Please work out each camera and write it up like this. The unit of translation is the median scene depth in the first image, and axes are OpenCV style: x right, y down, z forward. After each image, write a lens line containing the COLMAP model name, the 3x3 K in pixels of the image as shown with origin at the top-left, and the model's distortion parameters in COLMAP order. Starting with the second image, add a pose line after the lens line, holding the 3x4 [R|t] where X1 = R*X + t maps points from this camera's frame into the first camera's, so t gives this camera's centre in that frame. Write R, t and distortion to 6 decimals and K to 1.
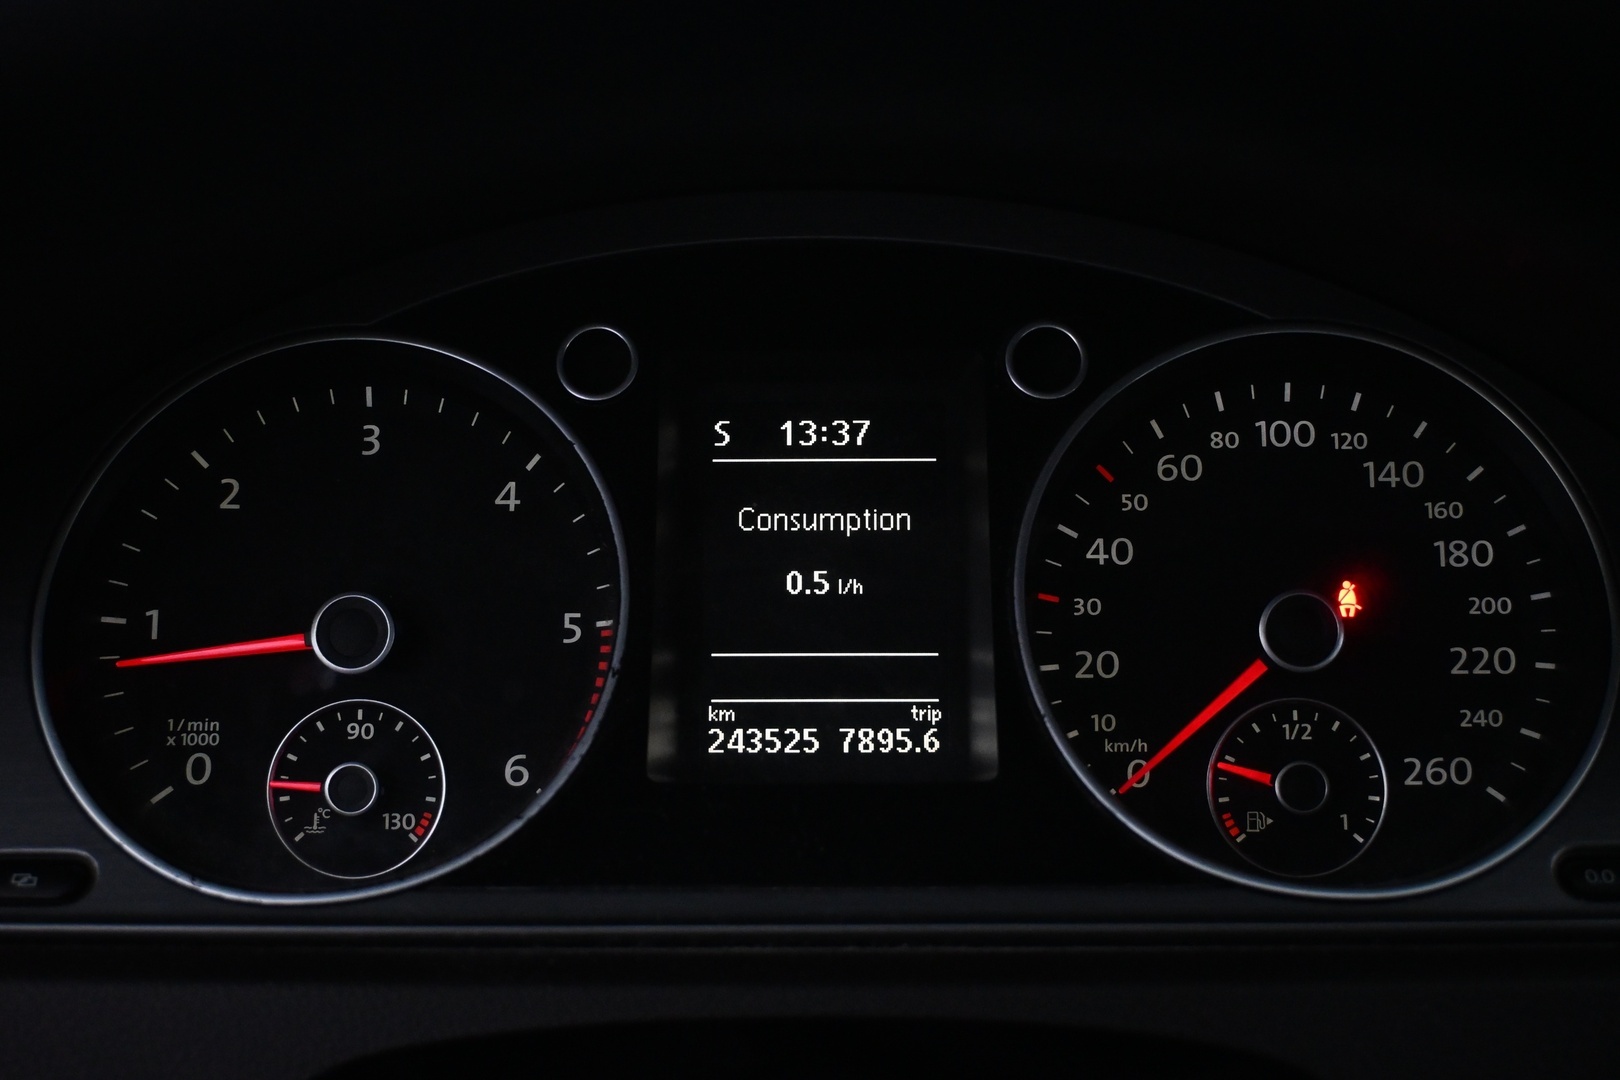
lens RADIAL K [[2218.0, 0, 811.9], [0, 2218.0, 539.3], [0, 0, 1]] dist [0.034249, 0.000000]
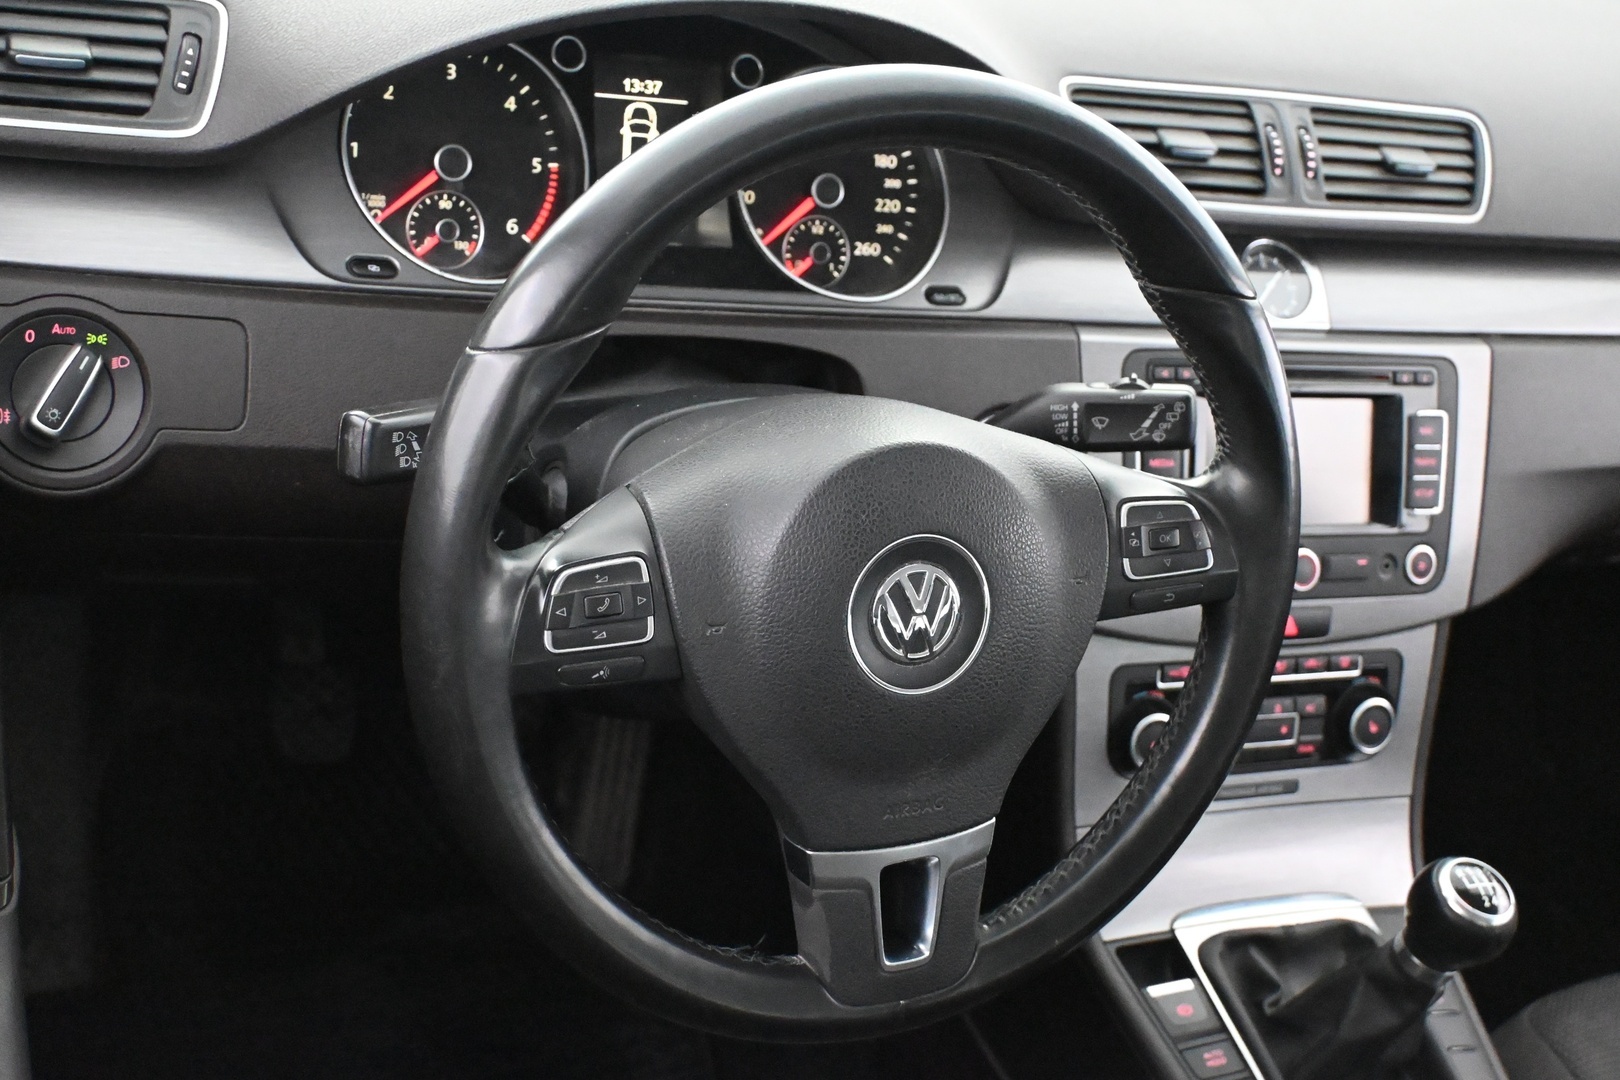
lens RADIAL K [[2218.0, 0, 809.2], [0, 2218.0, 535.9], [0, 0, 1]] dist [0.034249, 0.000000]
pose [[0.904369, 0.000255, 0.426752, -0.842467], [-0.122770, 0.957881, 0.259599, -0.226609], [-0.408711, -0.287165, 0.866309, -1.229868]]
